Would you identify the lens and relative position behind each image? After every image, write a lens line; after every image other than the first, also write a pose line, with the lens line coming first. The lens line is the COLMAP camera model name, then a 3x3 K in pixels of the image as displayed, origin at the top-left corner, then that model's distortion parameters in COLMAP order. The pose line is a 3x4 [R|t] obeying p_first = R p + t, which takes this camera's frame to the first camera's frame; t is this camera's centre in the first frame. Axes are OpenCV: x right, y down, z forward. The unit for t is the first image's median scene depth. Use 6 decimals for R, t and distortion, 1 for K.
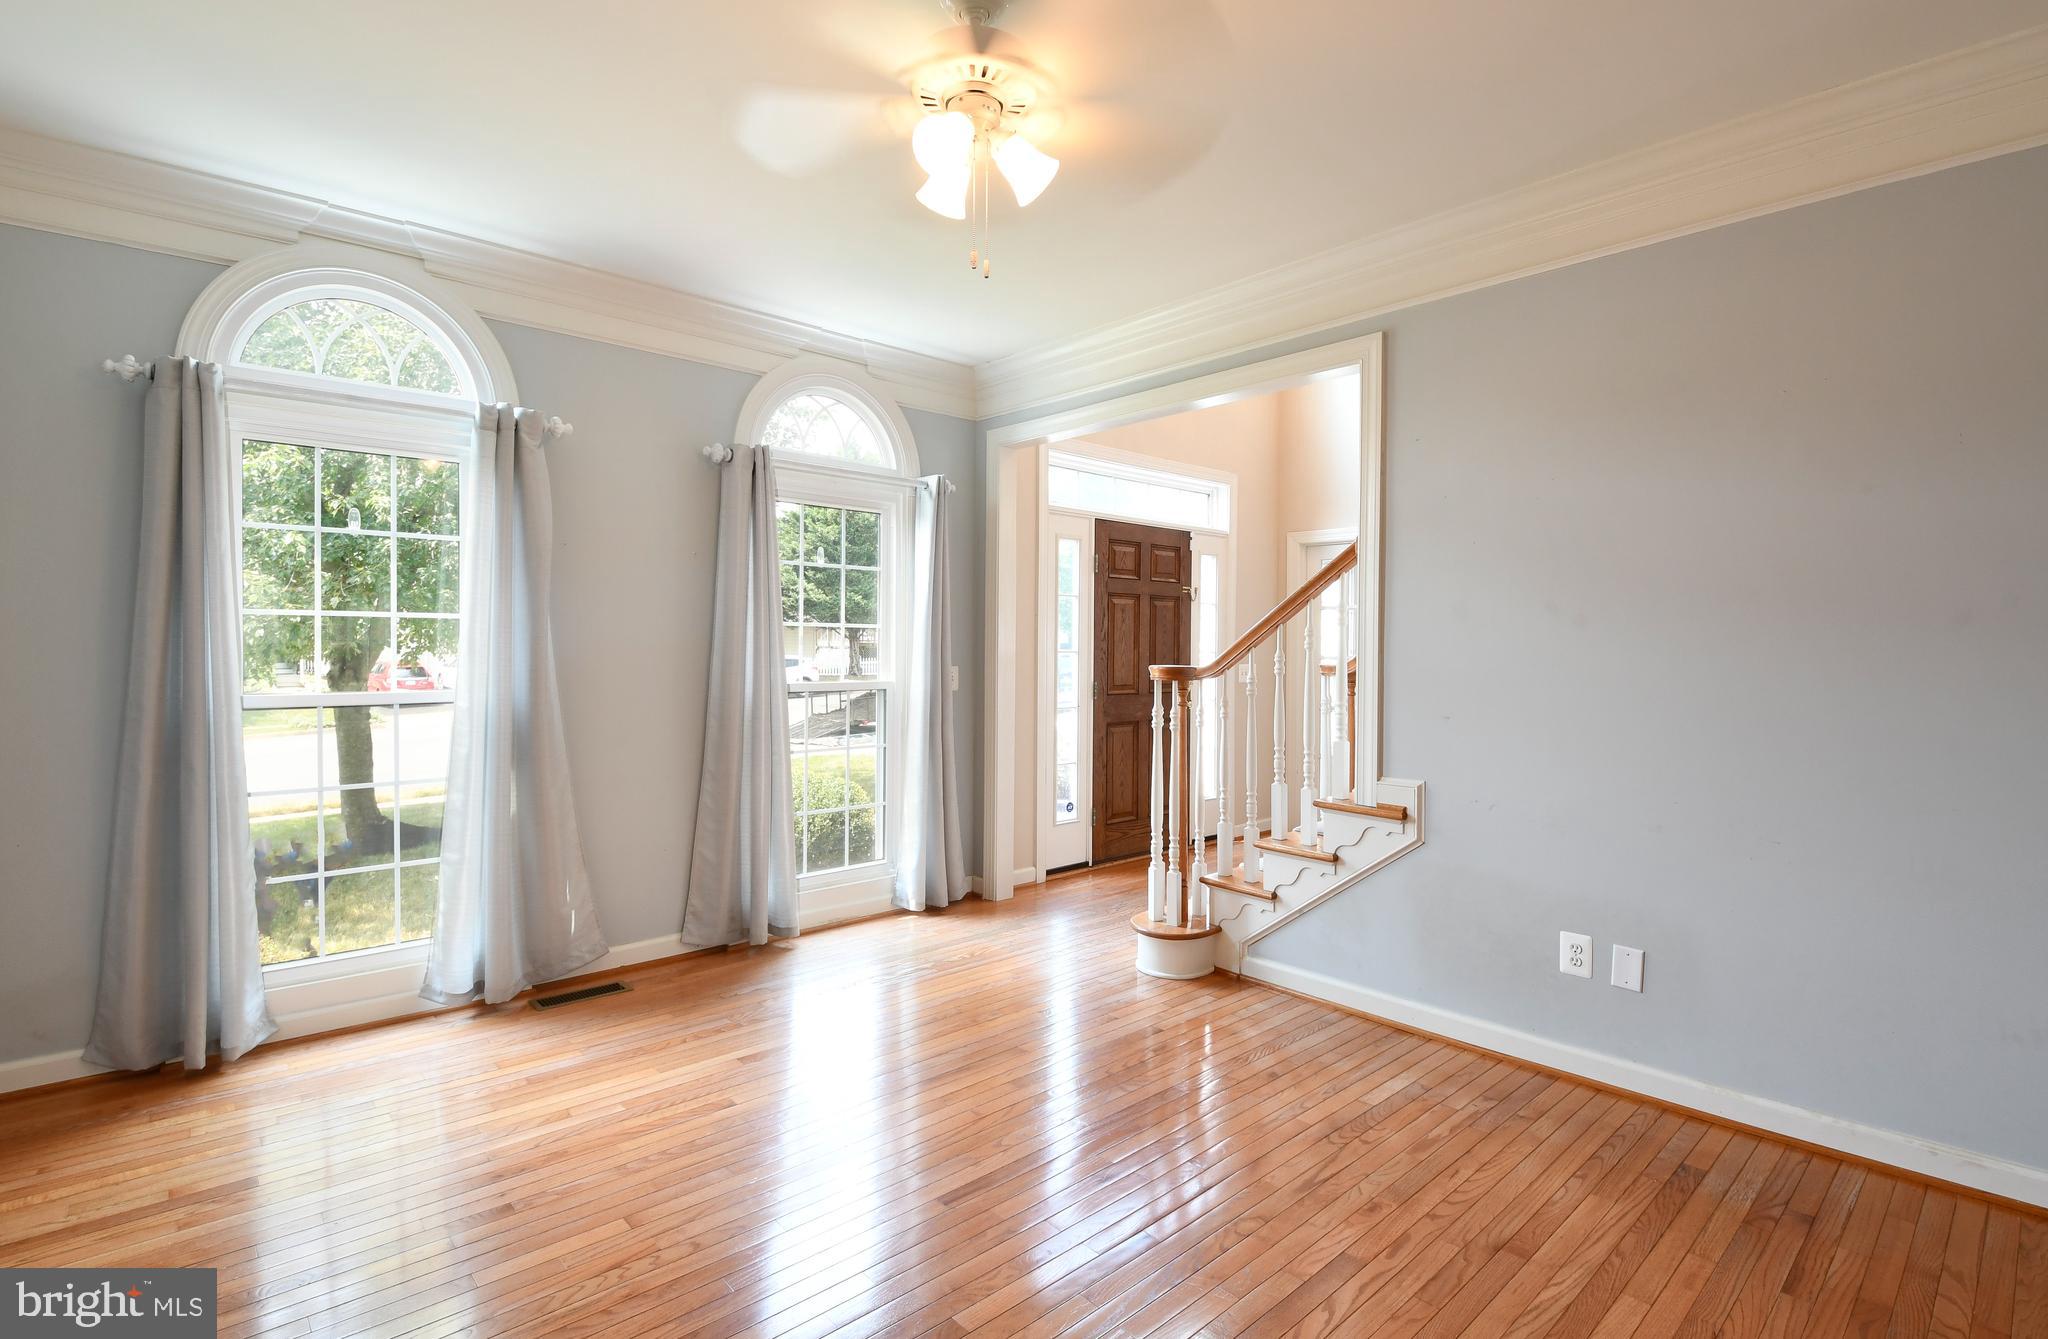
lens RADIAL K [[950.4, 0, 1030.0], [0, 950.4, 652.3], [0, 0, 1]] dist [-0.000993, -0.010725]
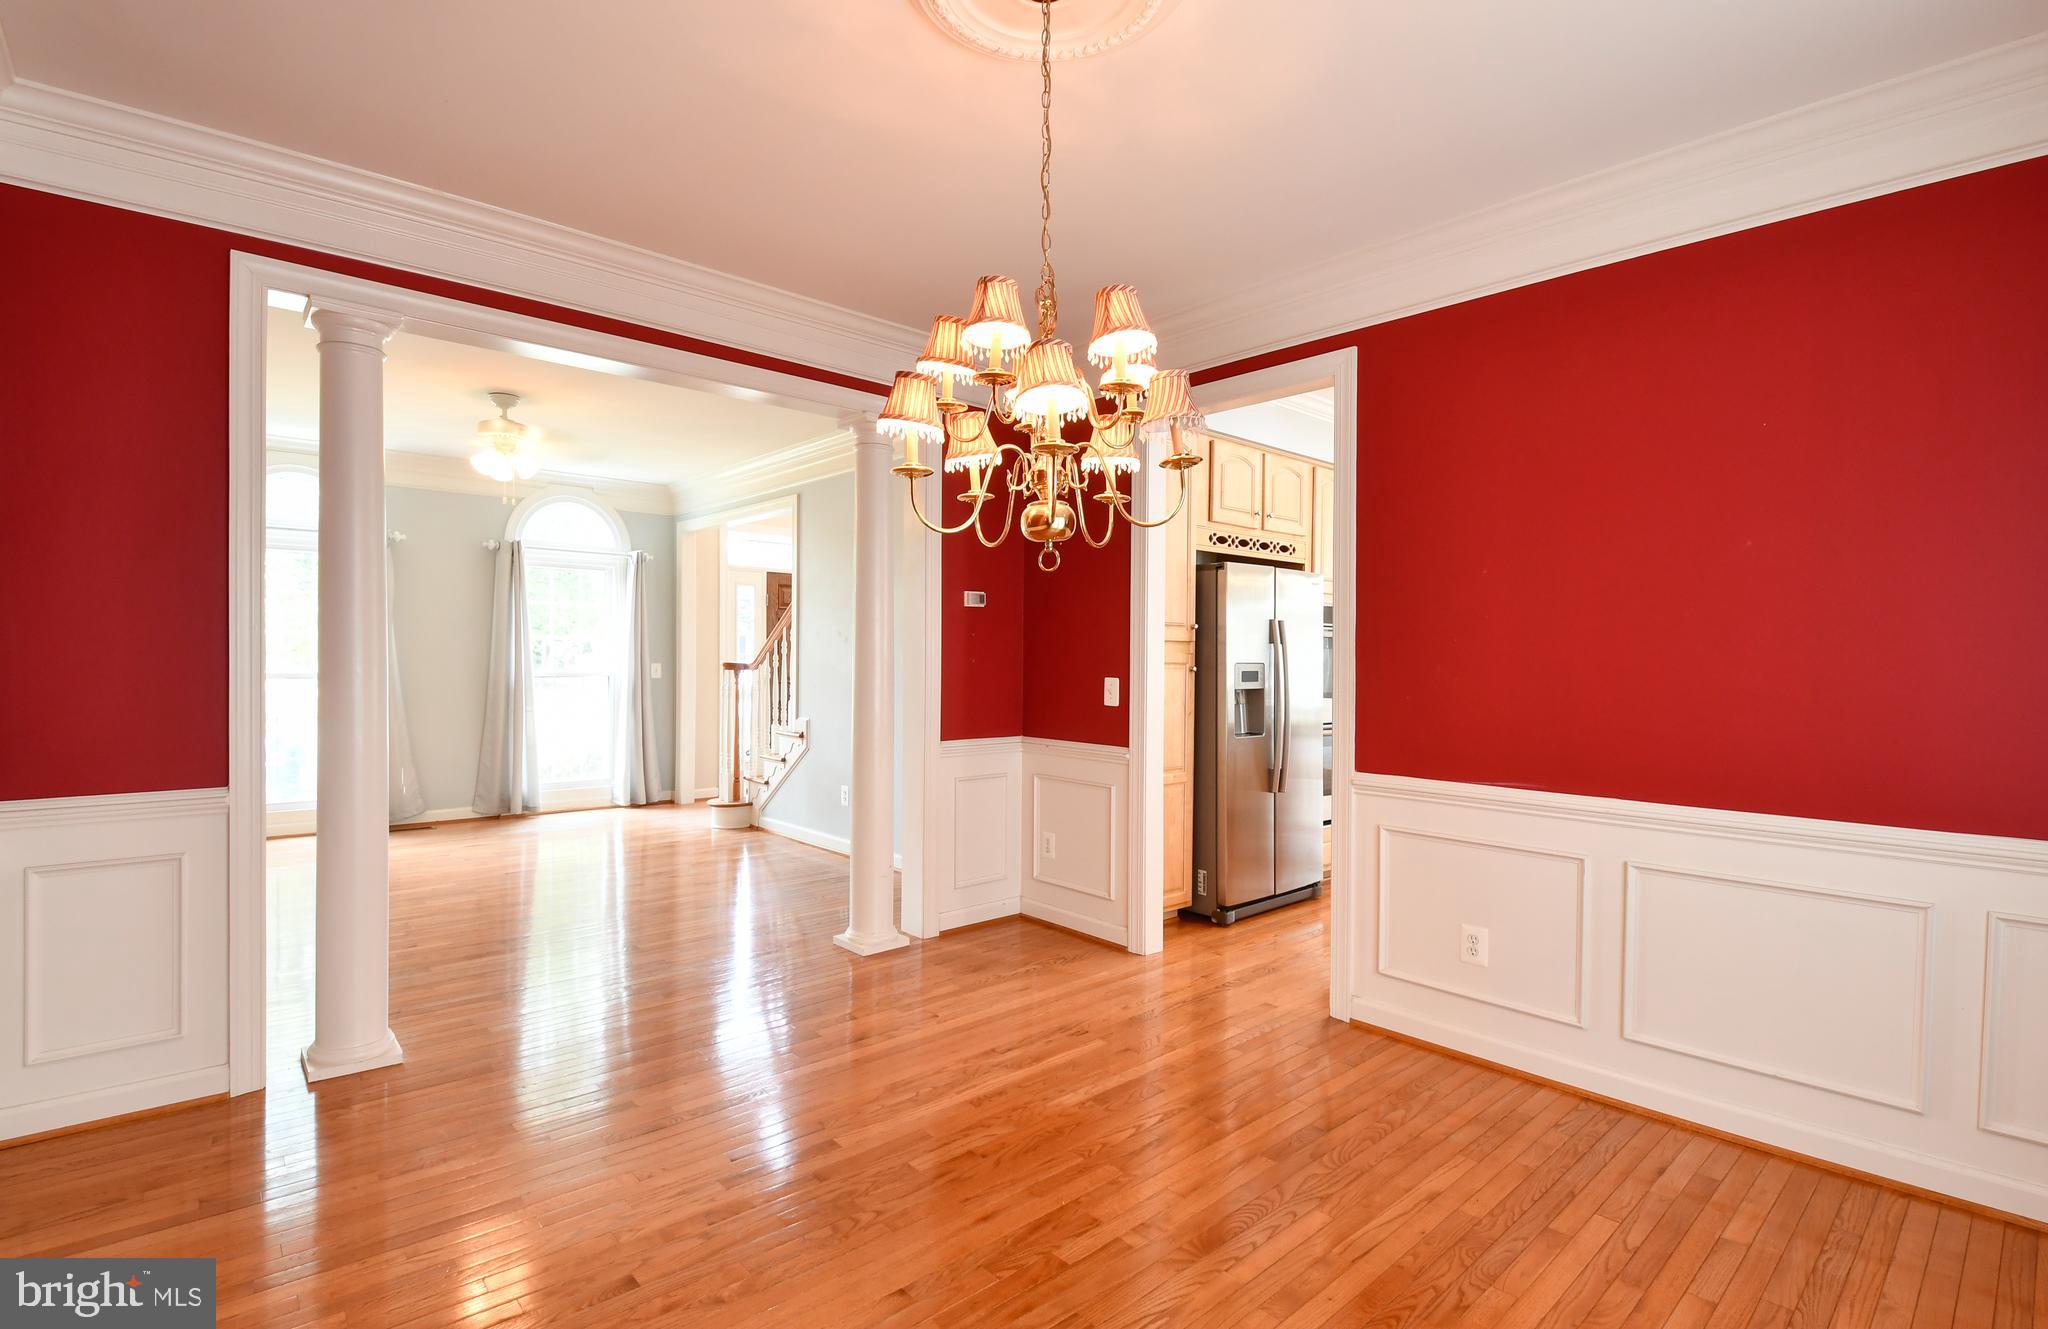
lens RADIAL K [[950.4, 0, 1014.0], [0, 950.4, 667.6], [0, 0, 1]] dist [-0.000993, -0.010725]
pose [[0.999889, 0.002350, -0.014741, 0.610347], [-0.002269, 0.999983, 0.005457, 0.012044], [0.014754, -0.005423, 0.999876, -0.705868]]
